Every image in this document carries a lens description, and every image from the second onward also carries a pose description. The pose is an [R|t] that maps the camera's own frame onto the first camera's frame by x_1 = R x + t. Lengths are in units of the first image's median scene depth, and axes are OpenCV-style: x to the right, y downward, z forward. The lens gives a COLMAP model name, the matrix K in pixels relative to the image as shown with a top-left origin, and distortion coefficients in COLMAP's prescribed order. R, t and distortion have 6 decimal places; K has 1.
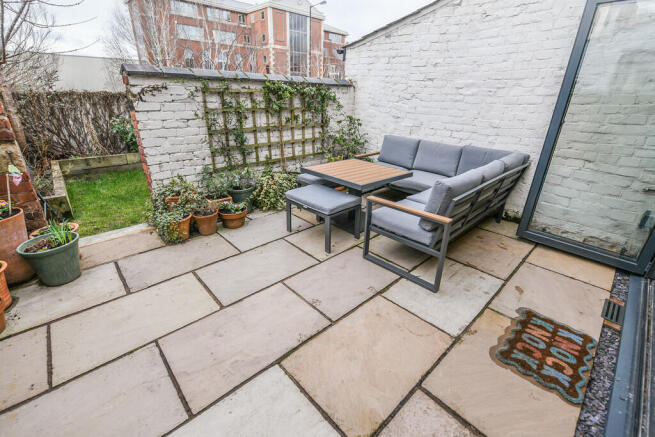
lens RADIAL K [[289.3, 0, 325.7], [0, 289.3, 217.9], [0, 0, 1]] dist [-0.010034, 0.000073]
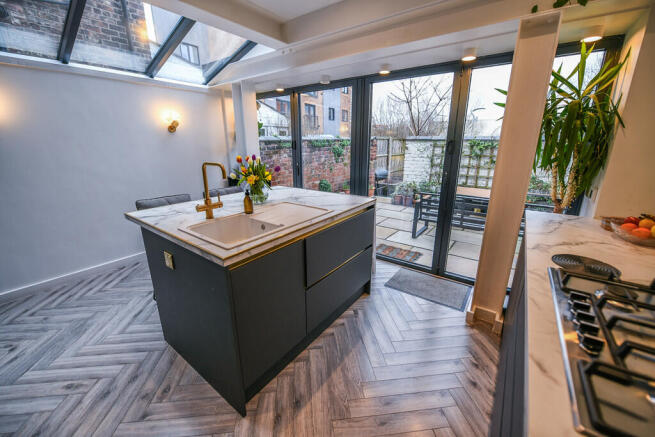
lens RADIAL K [[269.4, 0, 323.6], [0, 269.4, 216.7], [0, 0, 1]] dist [-0.002130, 0.000788]
pose [[0.130374, 0.245467, -0.960598, 1.248909], [-0.391469, 0.902892, 0.177590, 0.004089], [0.910909, 0.352891, 0.213806, 0.005100]]
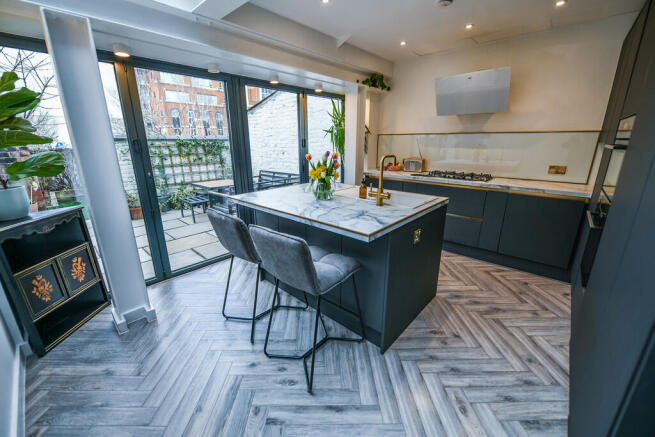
lens RADIAL K [[269.4, 0, 326.7], [0, 269.4, 218.2], [0, 0, 1]] dist [-0.002130, 0.000788]
pose [[0.997353, -0.048339, 0.054323, 0.586088], [0.054906, 0.990415, -0.126738, 0.276177], [-0.047676, 0.129385, 0.990448, -0.644195]]
